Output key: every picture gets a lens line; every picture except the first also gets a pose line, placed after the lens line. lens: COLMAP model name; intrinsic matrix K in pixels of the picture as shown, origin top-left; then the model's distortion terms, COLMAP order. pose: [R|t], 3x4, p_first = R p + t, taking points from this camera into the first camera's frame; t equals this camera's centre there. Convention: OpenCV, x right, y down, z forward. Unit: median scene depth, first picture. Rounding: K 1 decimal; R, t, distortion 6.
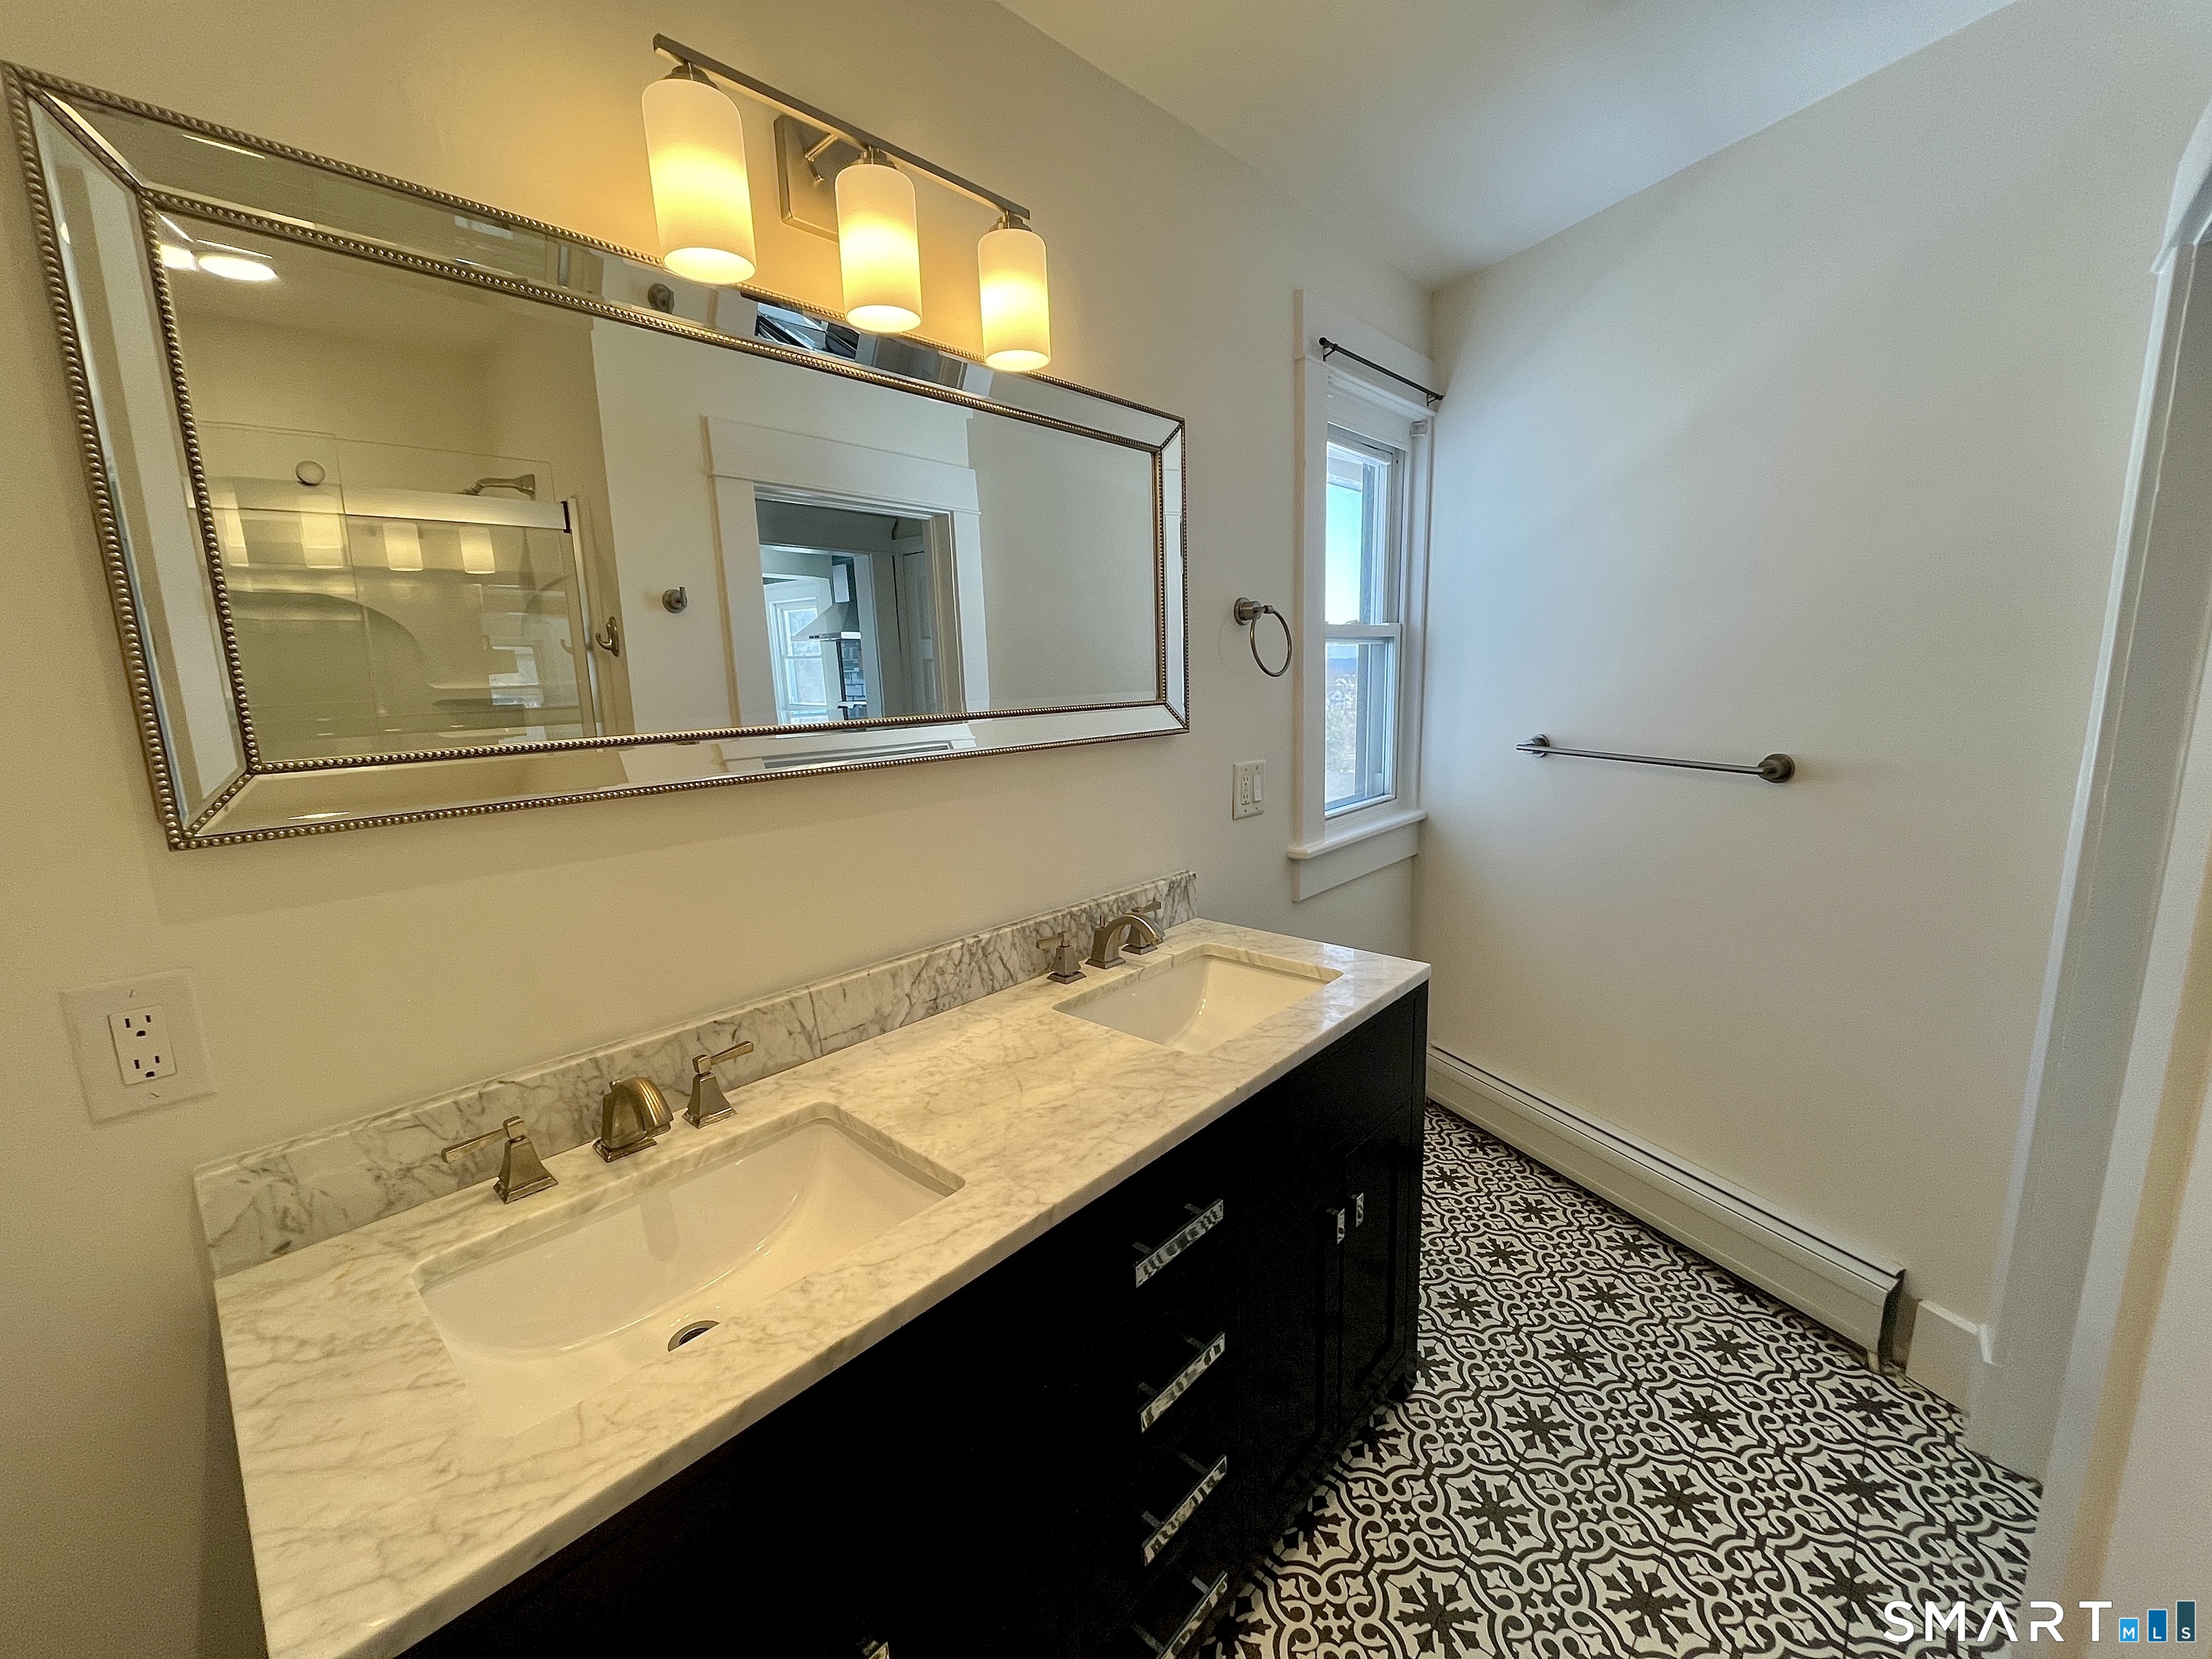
lens RADIAL K [[883.8, 0, 1106.0], [0, 883.8, 829.5], [0, 0, 1]] dist [-0.000189, -0.000197]
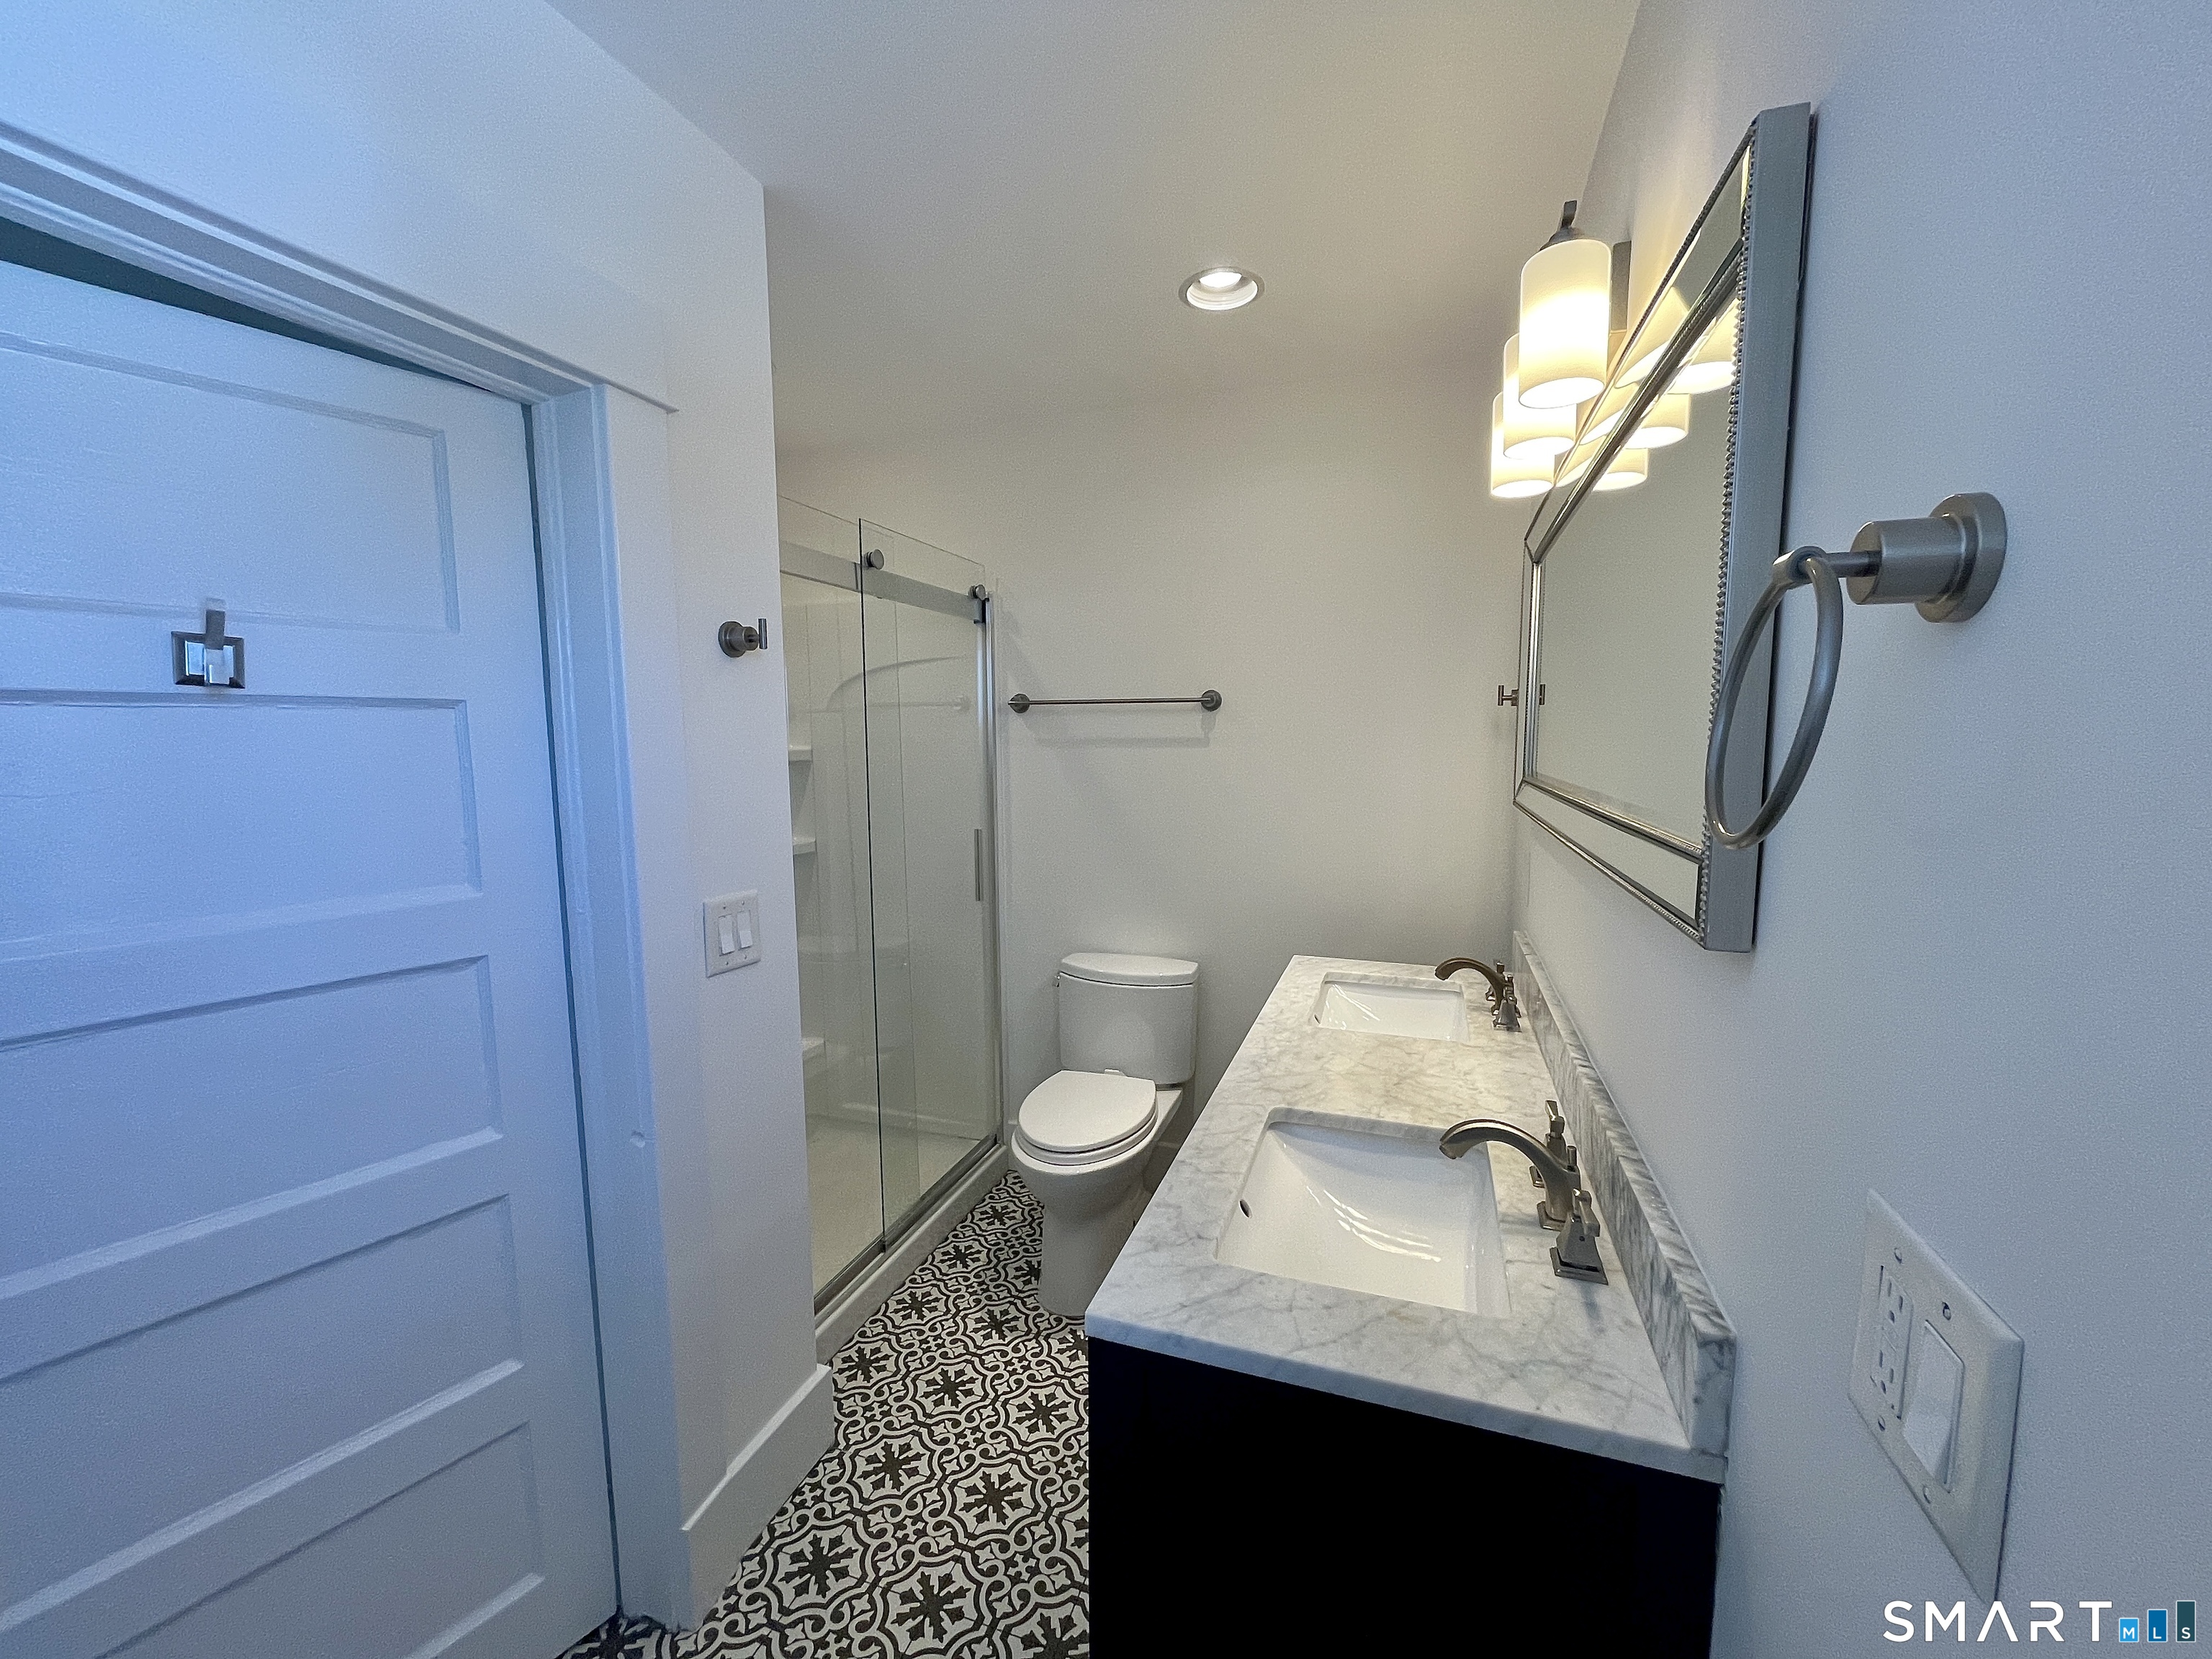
lens RADIAL K [[883.8, 0, 1106.0], [0, 883.8, 829.5], [0, 0, 1]] dist [-0.000189, -0.000197]
pose [[-0.919104, 0.085954, -0.384525, 0.672850], [-0.025969, 0.960578, 0.276794, -0.369054], [0.393158, 0.264389, -0.880639, 1.746173]]
